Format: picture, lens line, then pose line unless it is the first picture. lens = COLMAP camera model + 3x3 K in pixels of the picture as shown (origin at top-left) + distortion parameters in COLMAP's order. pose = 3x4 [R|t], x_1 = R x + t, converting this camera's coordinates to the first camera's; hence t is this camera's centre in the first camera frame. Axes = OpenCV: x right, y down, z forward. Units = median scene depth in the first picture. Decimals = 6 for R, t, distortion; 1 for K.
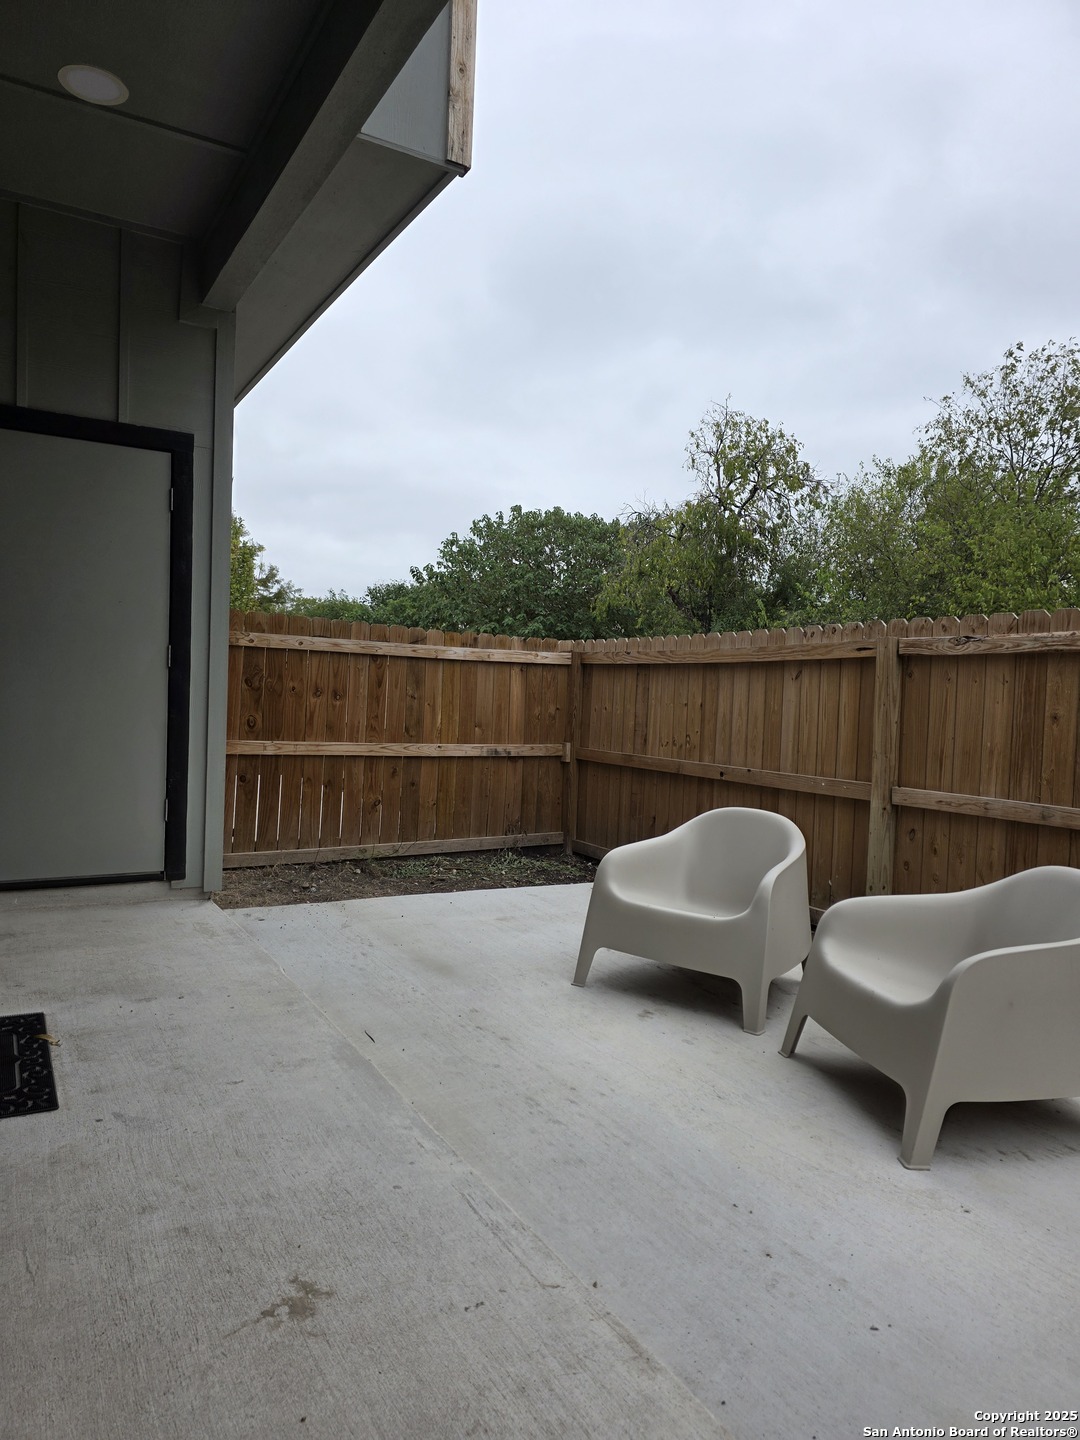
lens RADIAL K [[936.5, 0, 530.6], [0, 936.5, 713.6], [0, 0, 1]] dist [0.053574, -0.036519]
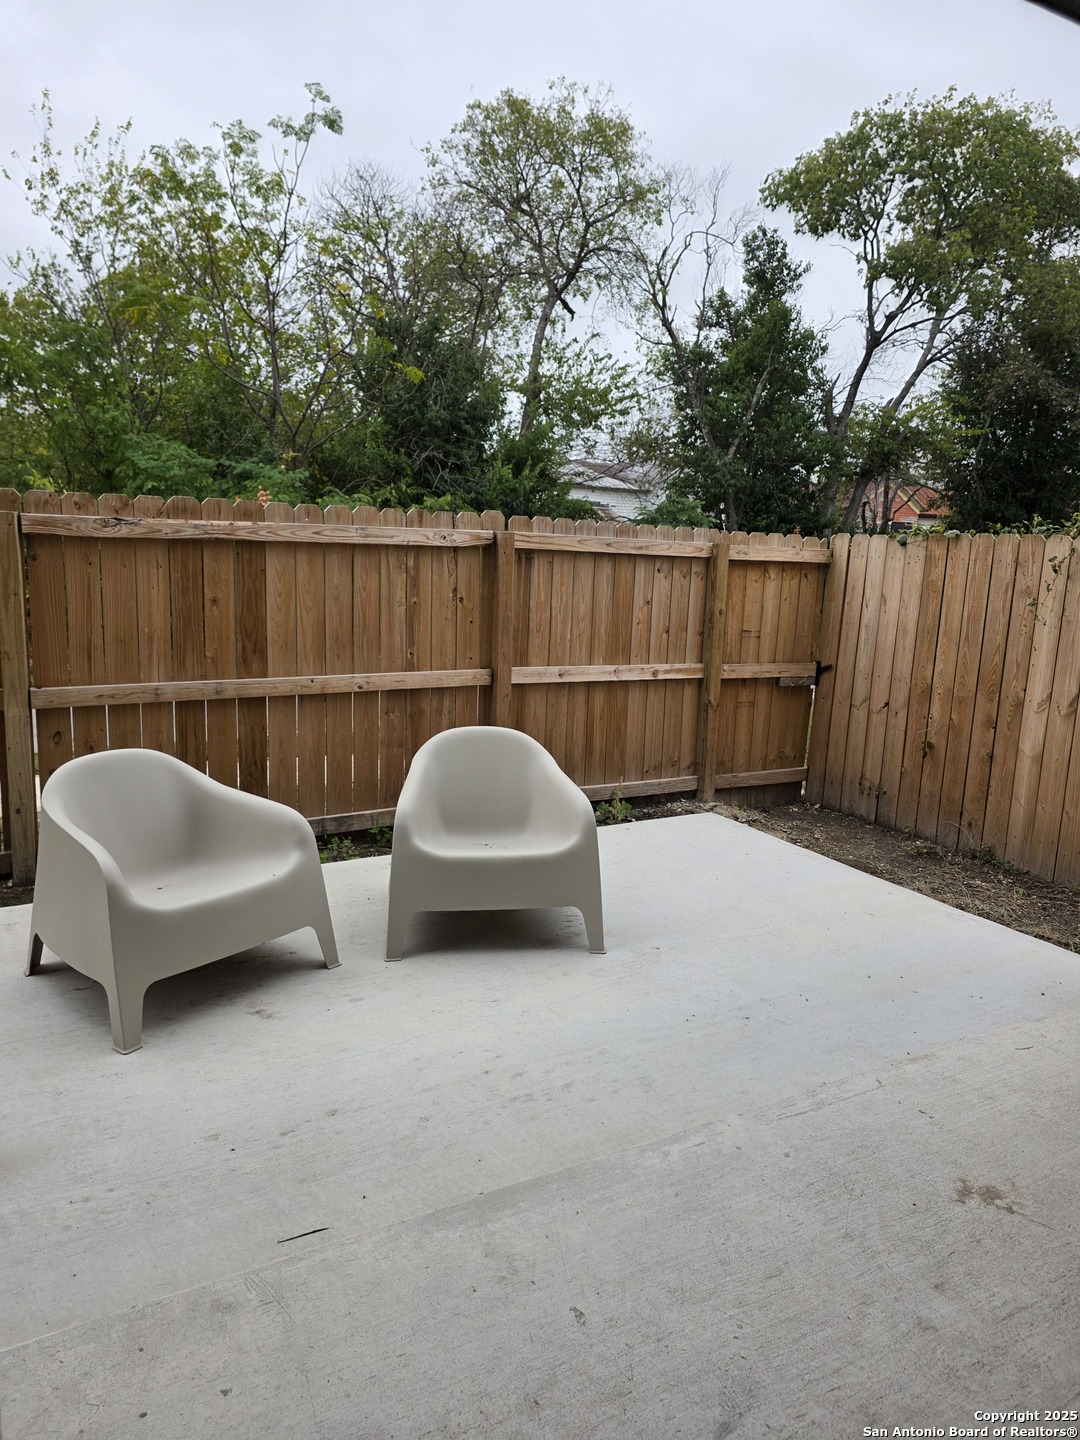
lens RADIAL K [[936.5, 0, 530.6], [0, 936.5, 713.6], [0, 0, 1]] dist [0.053574, -0.036519]
pose [[0.039191, -0.215212, 0.975781, -0.519640], [-0.006080, 0.976461, 0.215606, -0.104895], [-0.999213, -0.014383, 0.036960, 0.596265]]
